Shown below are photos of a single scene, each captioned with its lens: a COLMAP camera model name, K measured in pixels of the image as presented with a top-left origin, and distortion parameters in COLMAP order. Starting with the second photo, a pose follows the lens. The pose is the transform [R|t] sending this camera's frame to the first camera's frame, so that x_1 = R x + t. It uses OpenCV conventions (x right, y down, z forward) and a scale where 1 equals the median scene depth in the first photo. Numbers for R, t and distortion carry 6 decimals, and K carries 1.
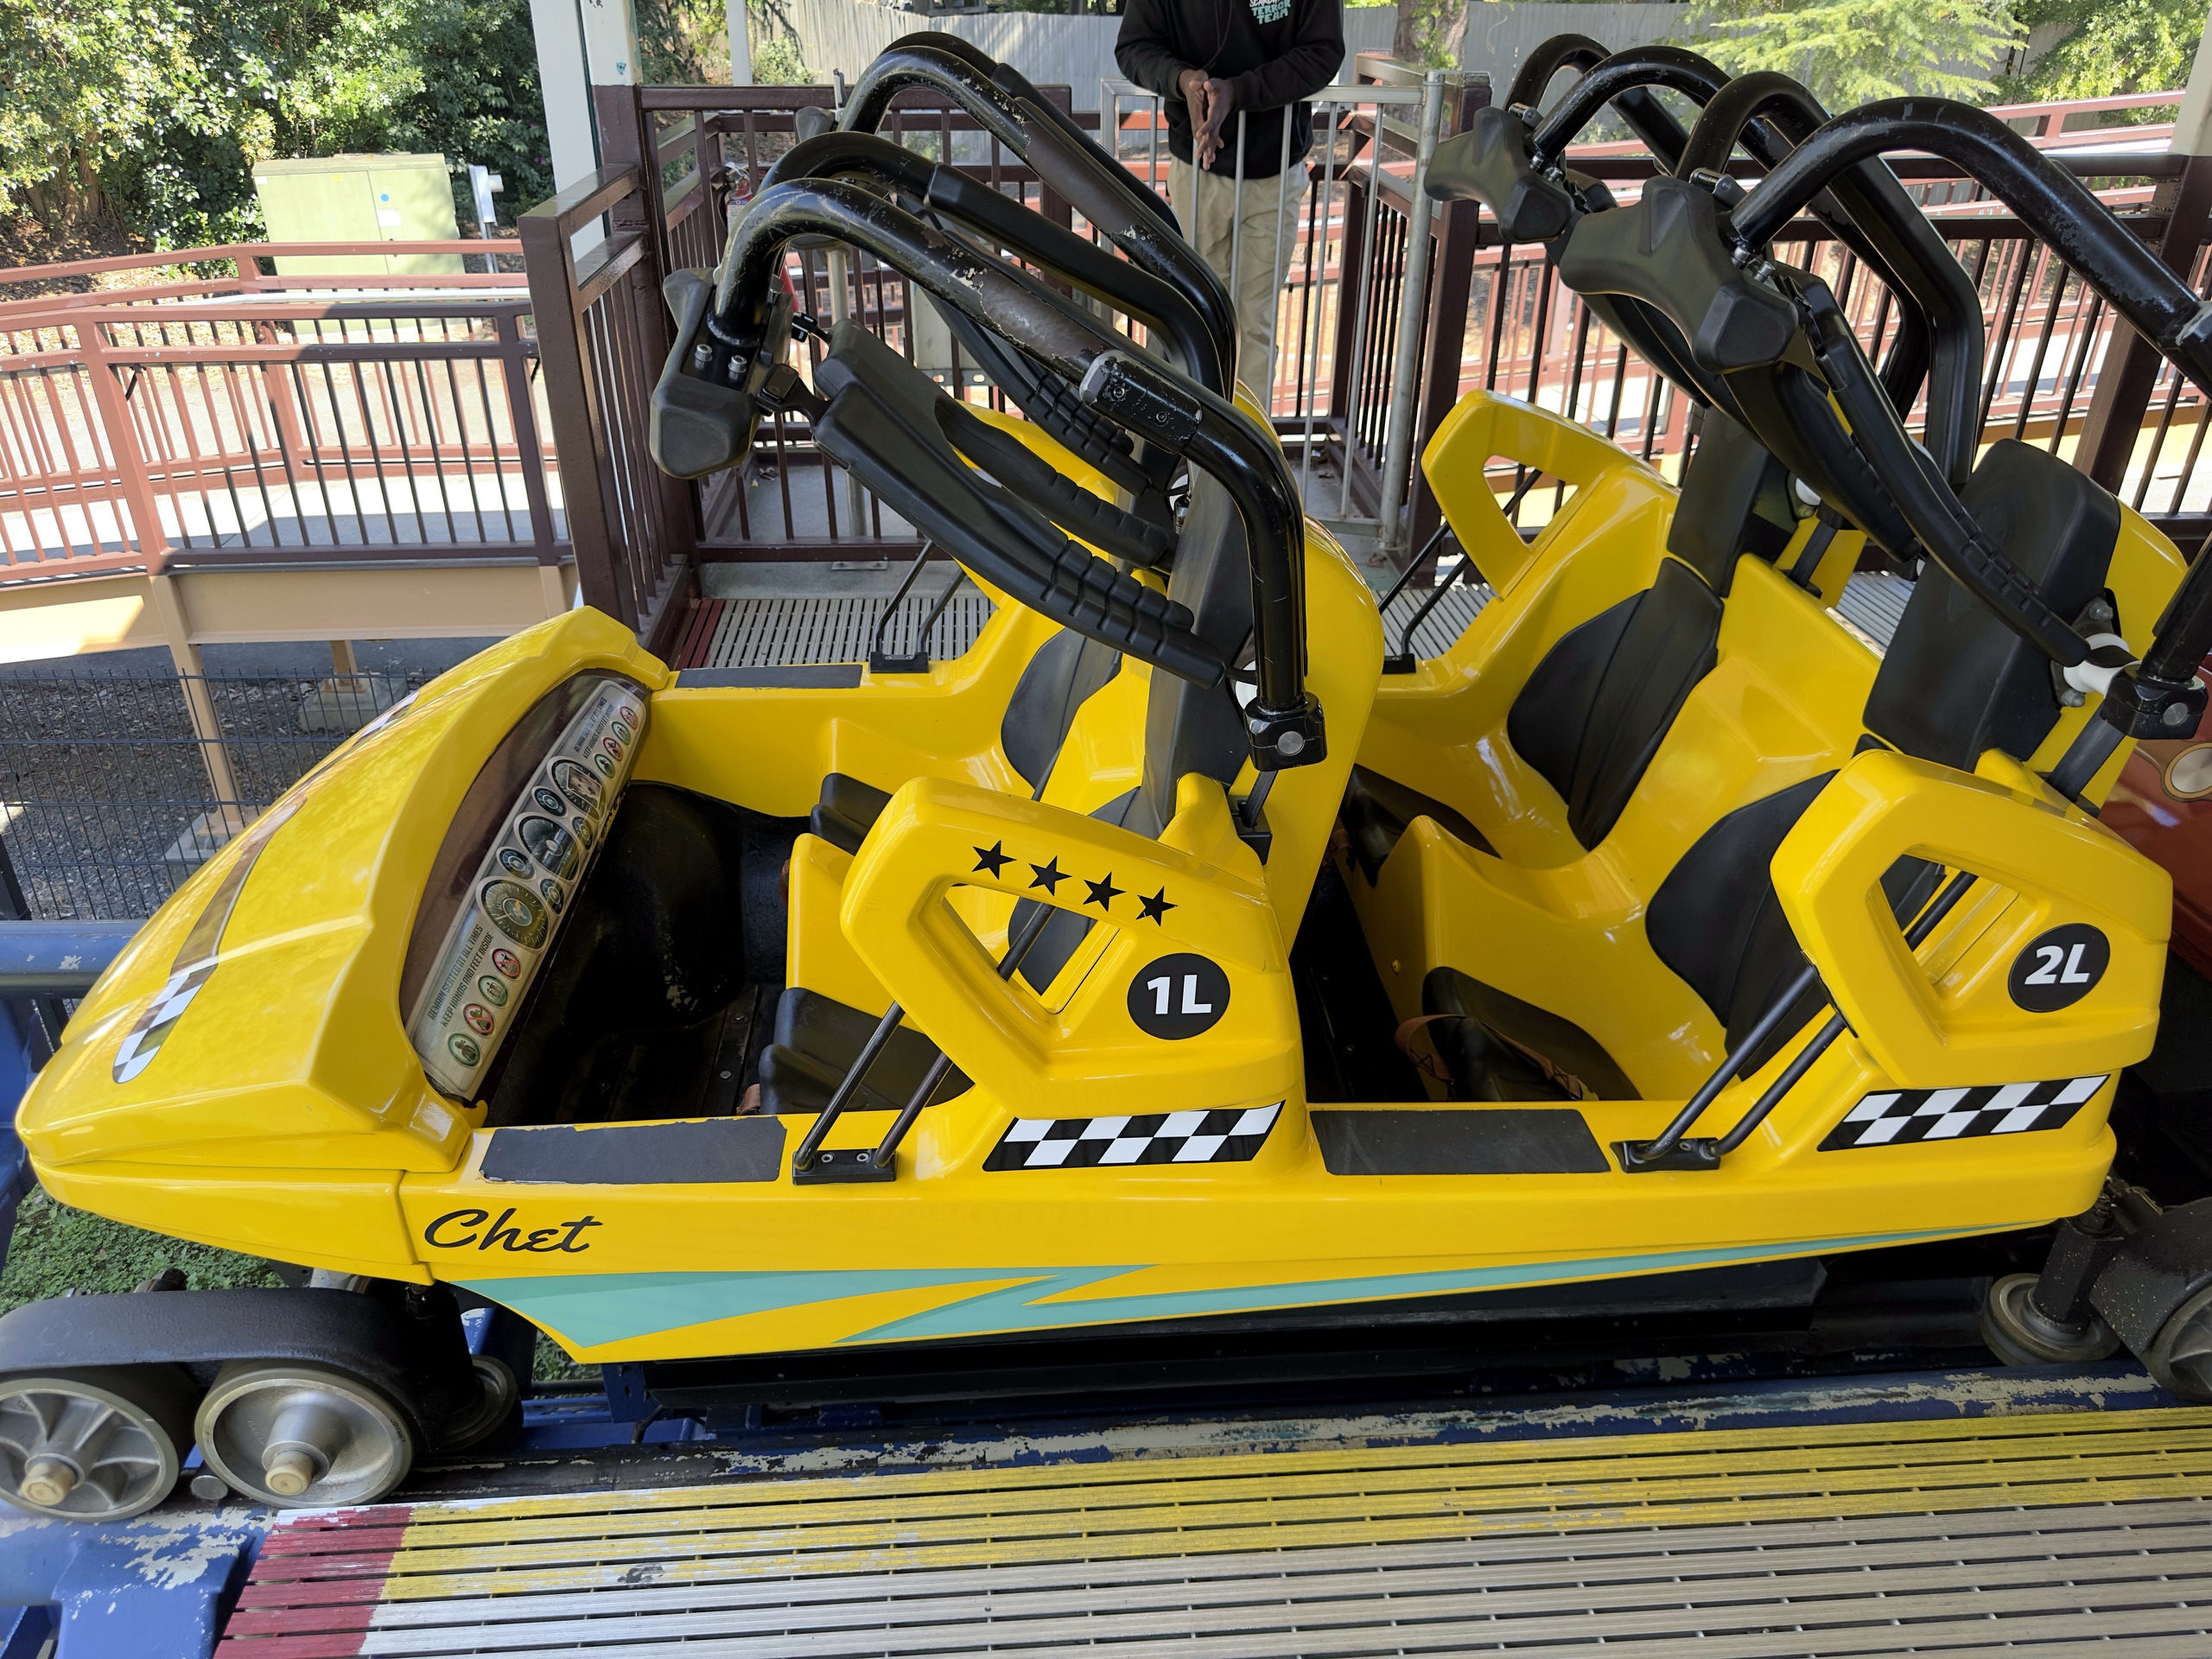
lens RADIAL K [[1591.6, 0, 1162.6], [0, 1591.6, 826.8], [0, 0, 1]] dist [0.200351, -0.400089]
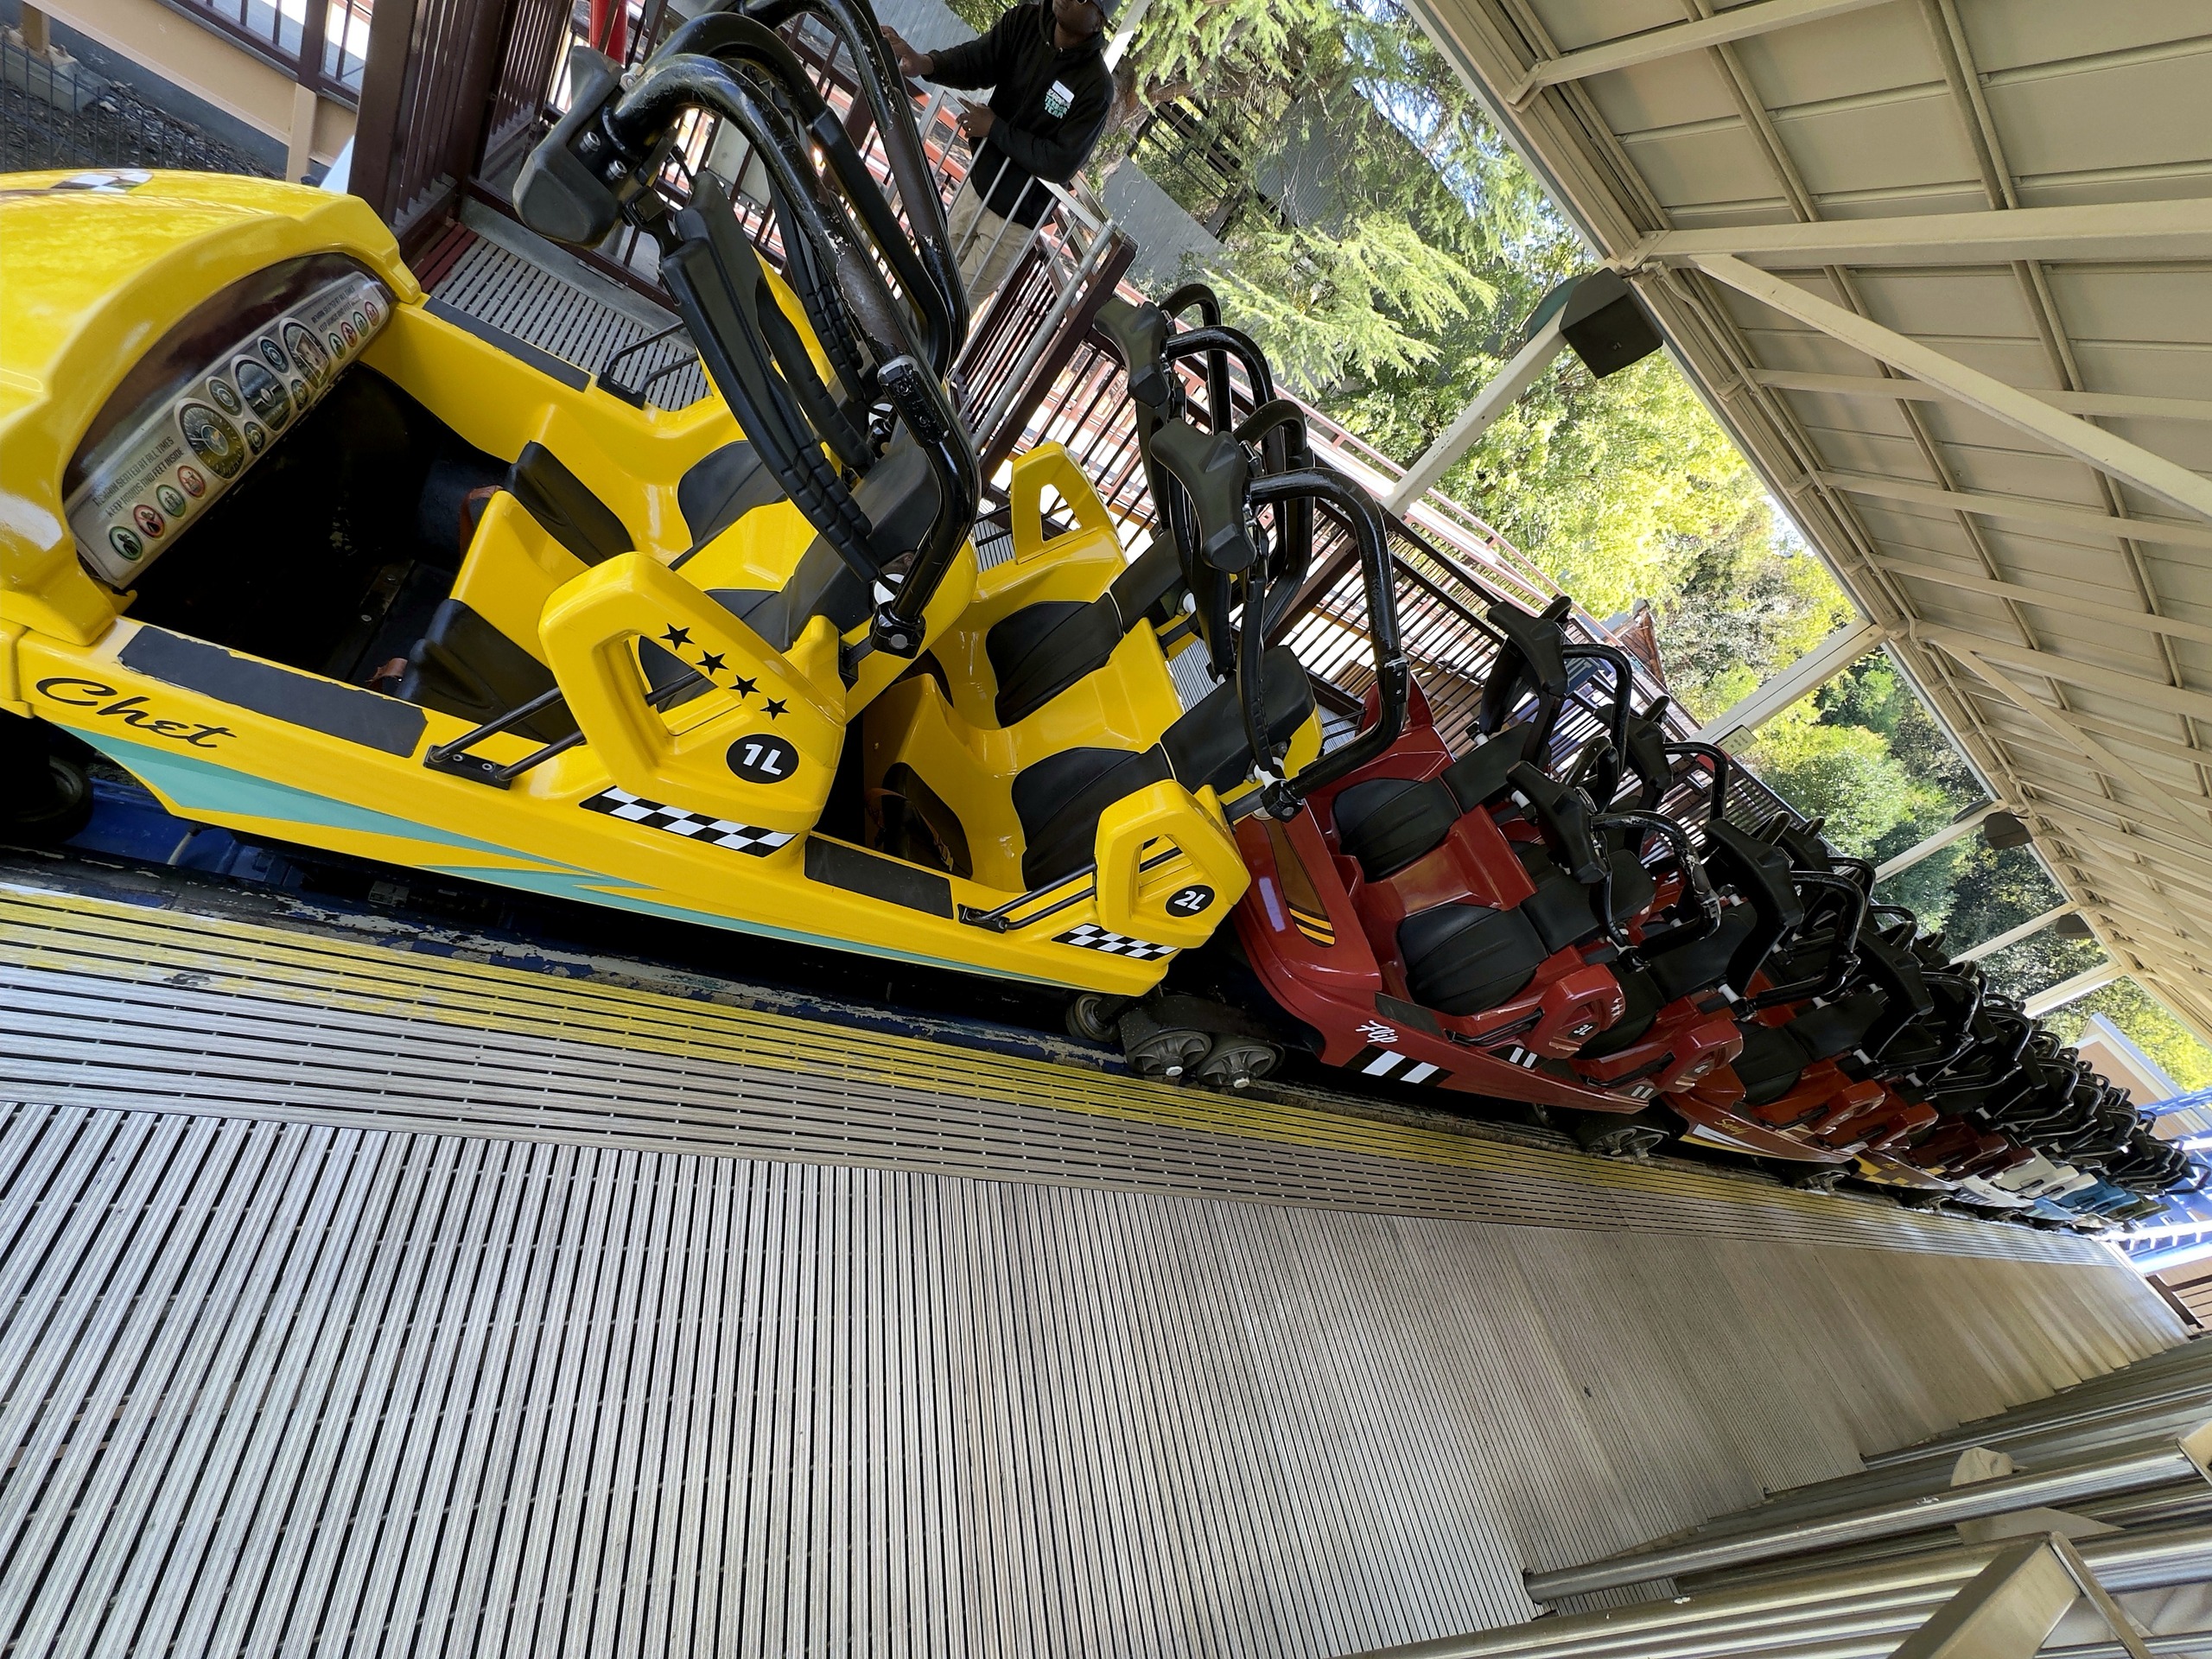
lens RADIAL K [[880.4, 0, 1120.5], [0, 880.4, 820.2], [0, 0, 1]] dist [0.001095, 0.000733]
pose [[0.793530, 0.342234, 0.503175, -0.111210], [-0.458093, 0.880251, 0.123732, -0.094543], [-0.400575, -0.328687, 0.855281, 0.101913]]
